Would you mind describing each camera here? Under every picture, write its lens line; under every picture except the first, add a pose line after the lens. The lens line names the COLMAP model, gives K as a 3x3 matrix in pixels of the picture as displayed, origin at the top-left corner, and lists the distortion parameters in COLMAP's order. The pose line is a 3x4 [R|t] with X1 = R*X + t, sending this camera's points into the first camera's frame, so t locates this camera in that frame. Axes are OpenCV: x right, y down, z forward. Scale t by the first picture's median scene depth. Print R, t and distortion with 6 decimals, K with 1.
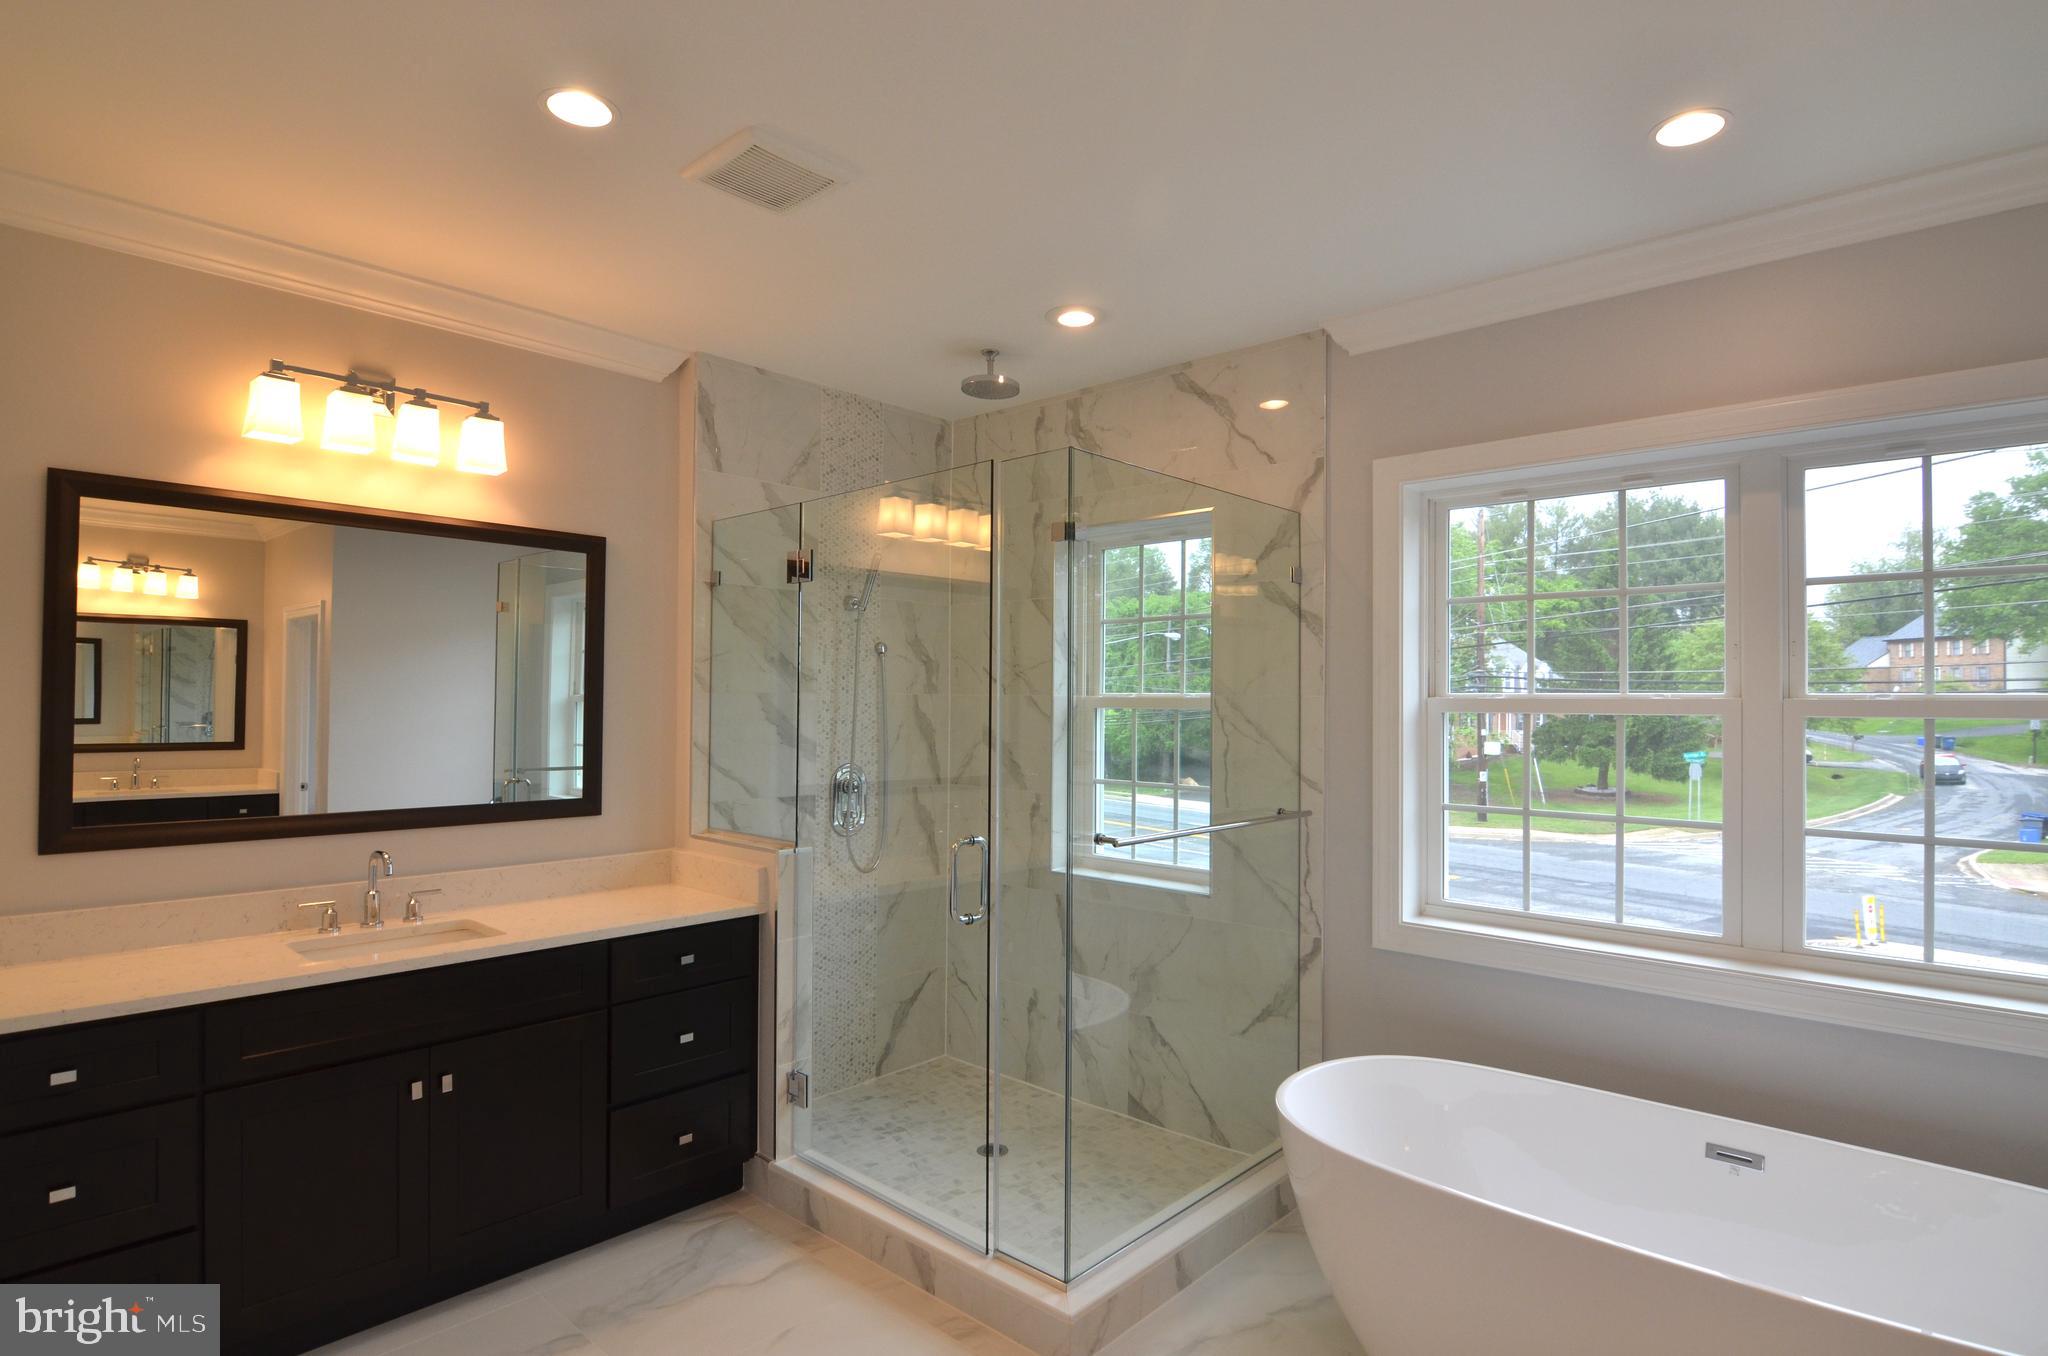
lens RADIAL K [[1073.6, 0, 1053.7], [0, 1073.6, 683.5], [0, 0, 1]] dist [0.006356, -0.019882]
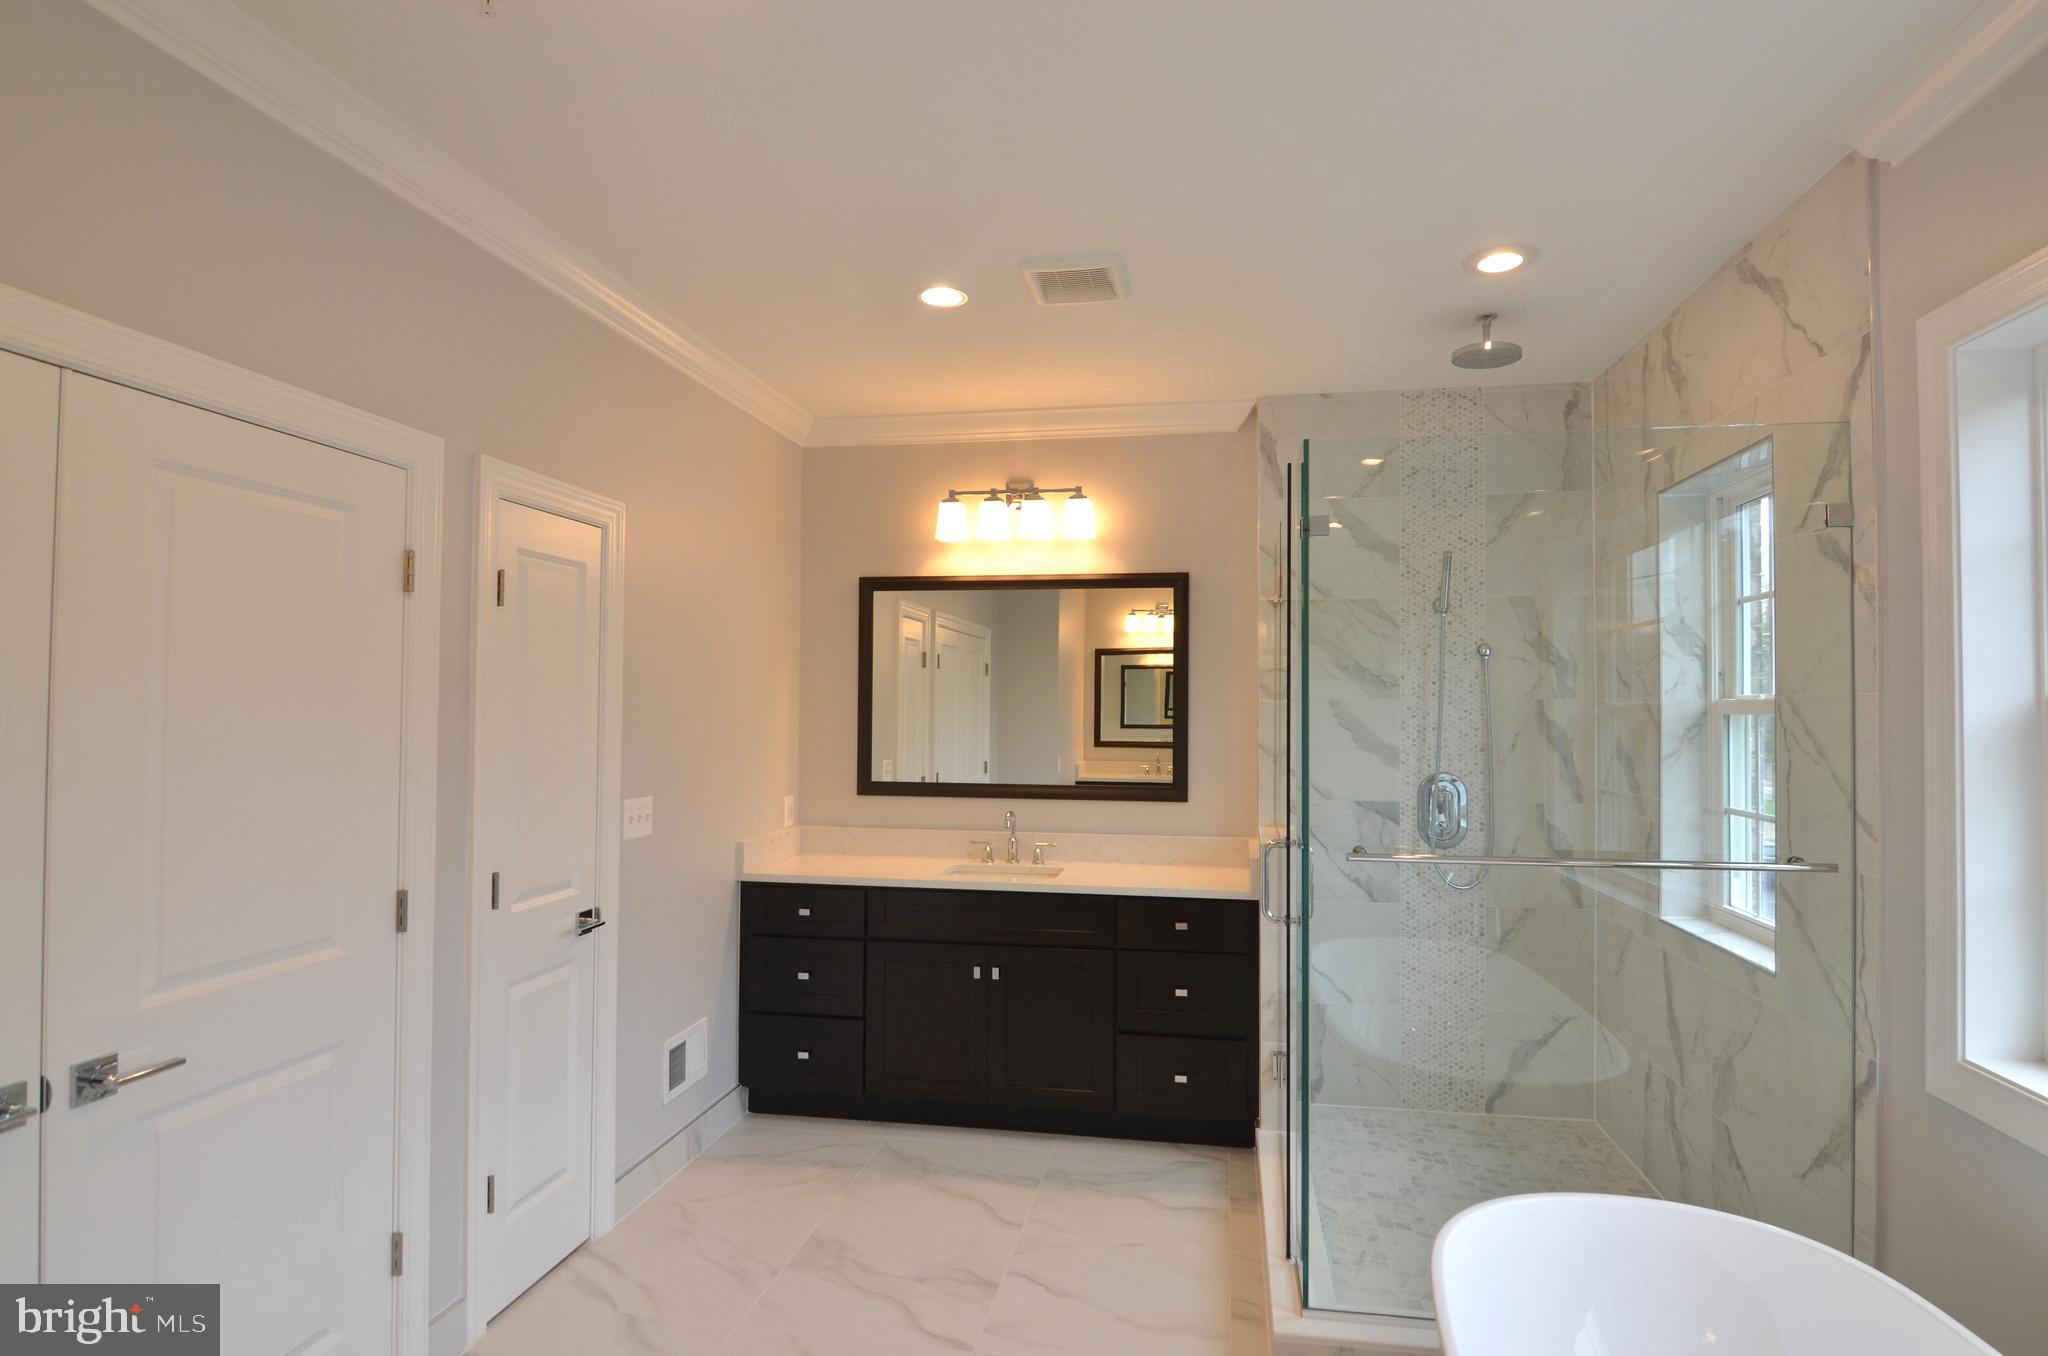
lens RADIAL K [[1091.9, 0, 1013.6], [0, 1091.9, 676.9], [0, 0, 1]] dist [0.000938, -0.016742]
pose [[0.513248, -0.030483, -0.857699, 0.519538], [0.014641, 0.999535, -0.026762, 0.011259], [0.858115, 0.001178, 0.513455, 0.195910]]
